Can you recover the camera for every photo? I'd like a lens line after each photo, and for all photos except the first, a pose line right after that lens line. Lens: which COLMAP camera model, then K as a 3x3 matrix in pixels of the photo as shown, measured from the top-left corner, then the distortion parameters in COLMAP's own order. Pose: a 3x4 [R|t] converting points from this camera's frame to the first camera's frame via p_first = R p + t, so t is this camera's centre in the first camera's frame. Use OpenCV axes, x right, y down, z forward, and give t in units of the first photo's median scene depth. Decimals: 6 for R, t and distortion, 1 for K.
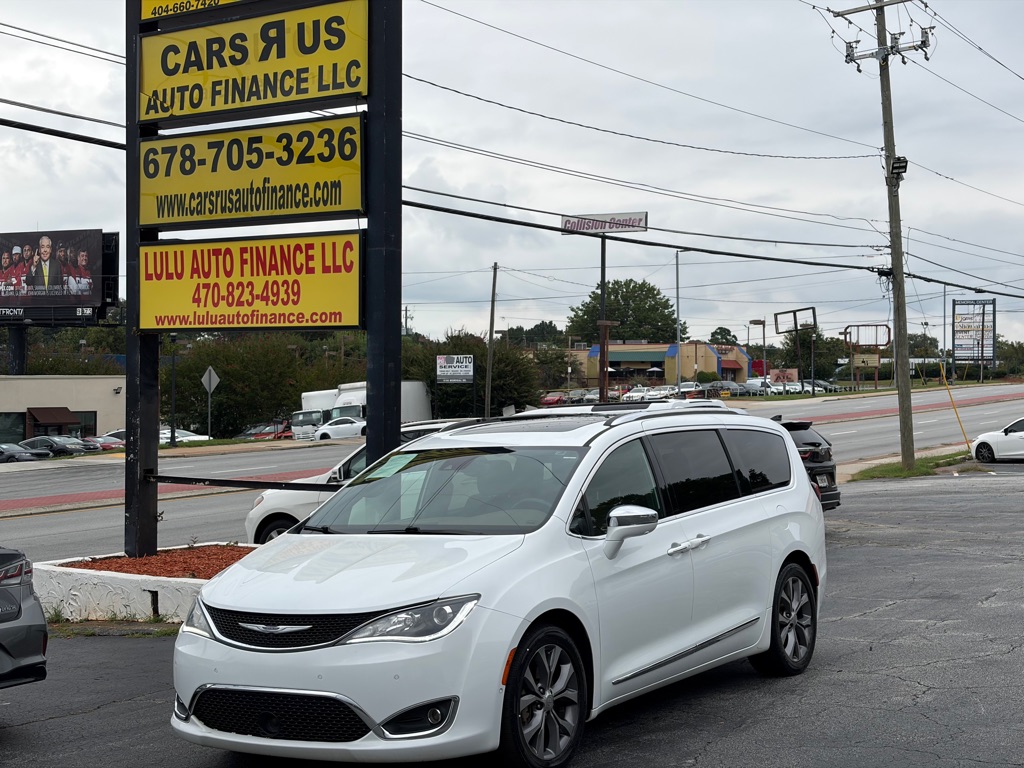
lens RADIAL K [[1536.7, 0, 520.2], [0, 1536.7, 401.2], [0, 0, 1]] dist [0.118548, 0.000000]
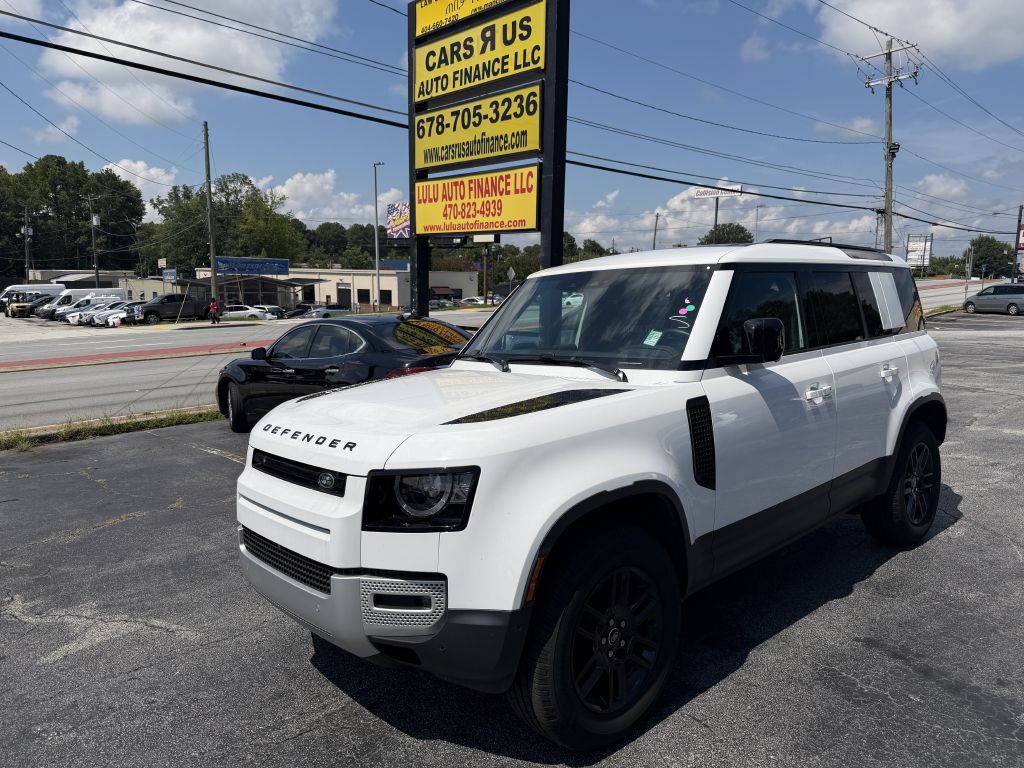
lens RADIAL K [[722.7, 0, 515.8], [0, 722.7, 391.8], [0, 0, 1]] dist [0.051666, -0.087609]
pose [[0.977880, 0.041377, -0.205035, 0.028658], [-0.011377, 0.989310, 0.145384, 0.007419], [0.208859, -0.139835, 0.967897, 0.256047]]
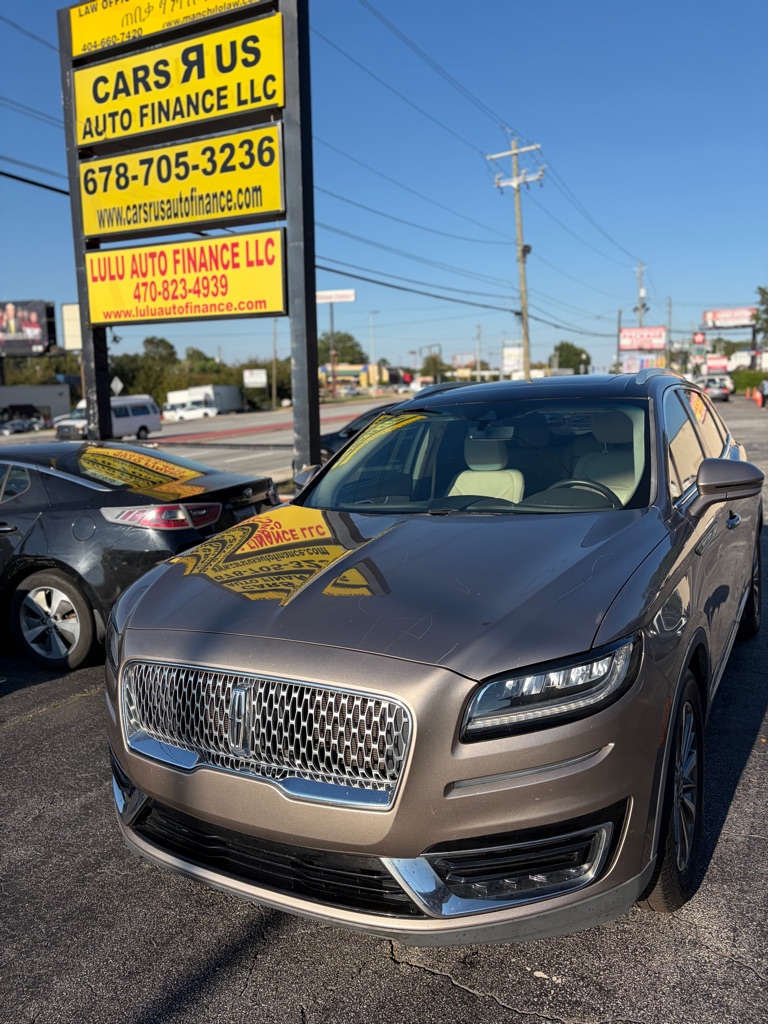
lens RADIAL K [[778.2, 0, 386.0], [0, 778.2, 511.9], [0, 0, 1]] dist [0.018223, -0.004495]
pose [[0.989931, -0.038818, 0.136126, -0.107097], [0.018670, 0.989068, 0.146272, 0.017450], [-0.140316, -0.142258, 0.979834, 0.347682]]
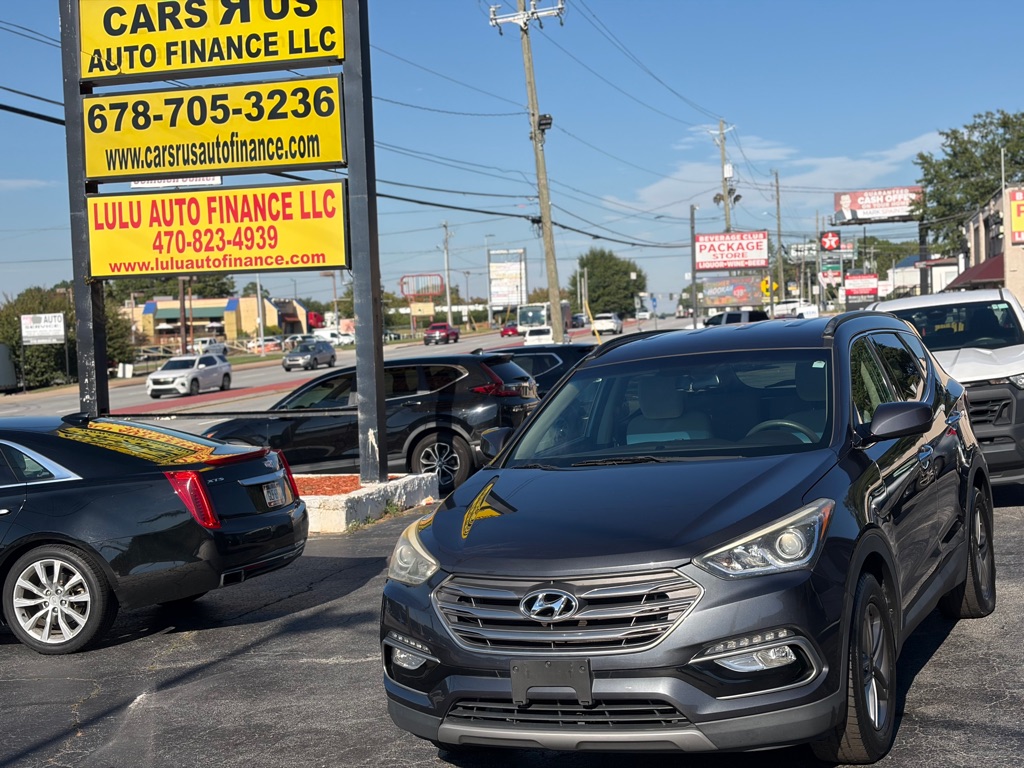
lens RADIAL K [[1536.7, 0, 514.8], [0, 1536.7, 387.3], [0, 0, 1]] dist [0.118548, 0.000000]
pose [[0.951853, -0.051568, 0.302186, -0.310651], [0.045580, 0.998600, 0.026840, 0.014588], [-0.303147, -0.011774, 0.952871, -0.101915]]
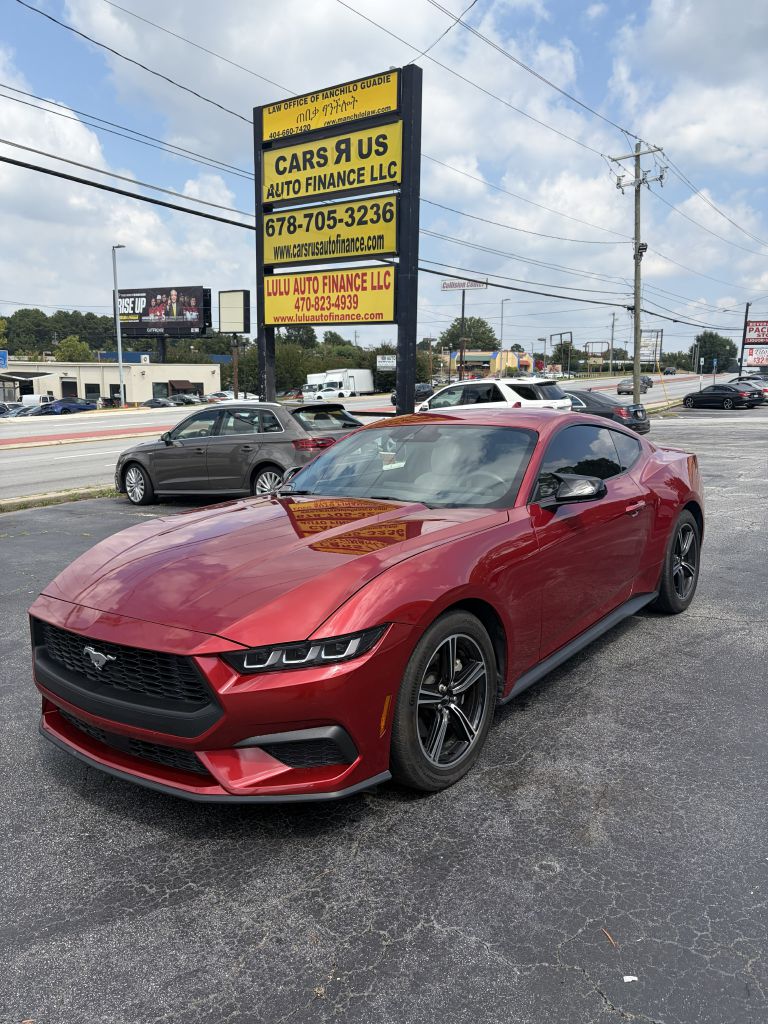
lens RADIAL K [[778.2, 0, 387.2], [0, 778.2, 519.9], [0, 0, 1]] dist [0.018223, -0.004495]
pose [[0.999601, 0.014482, -0.024243, -0.081816], [-0.010059, 0.984782, 0.173501, 0.020000], [0.026386, -0.173188, 0.984535, 0.072648]]
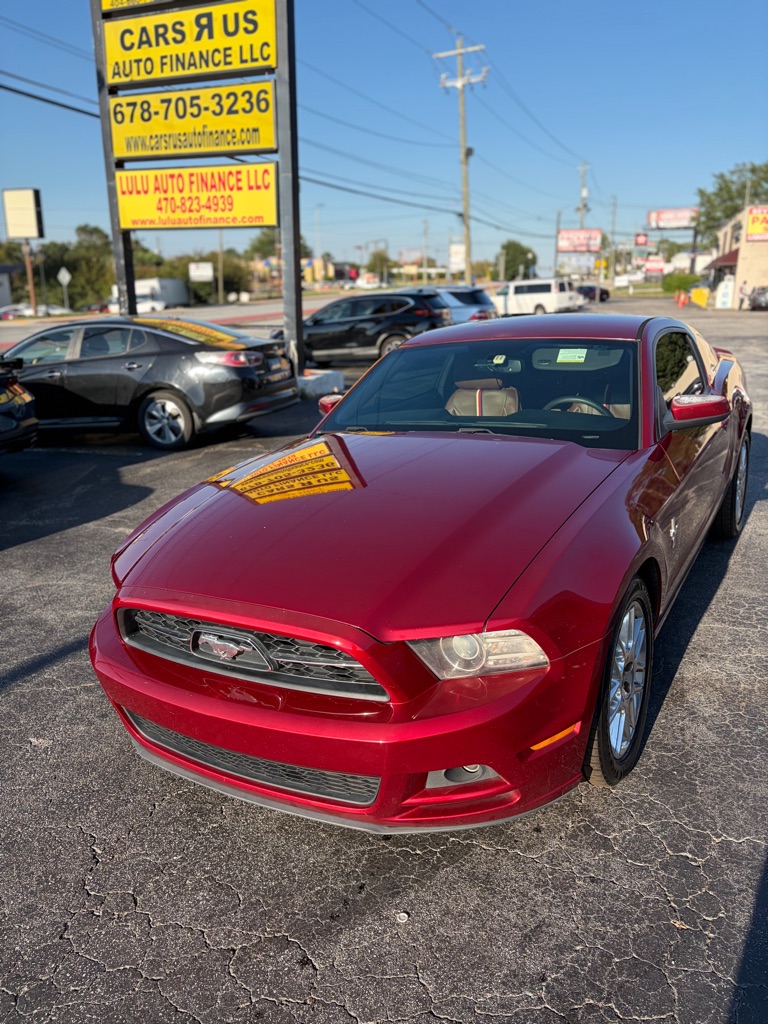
lens RADIAL K [[778.2, 0, 386.1], [0, 778.2, 519.8], [0, 0, 1]] dist [0.018223, -0.004495]
pose [[0.978048, -0.059986, 0.199561, -0.164353], [0.002062, 0.960409, 0.278585, 0.020367], [-0.208371, -0.272058, 0.939450, 0.099332]]
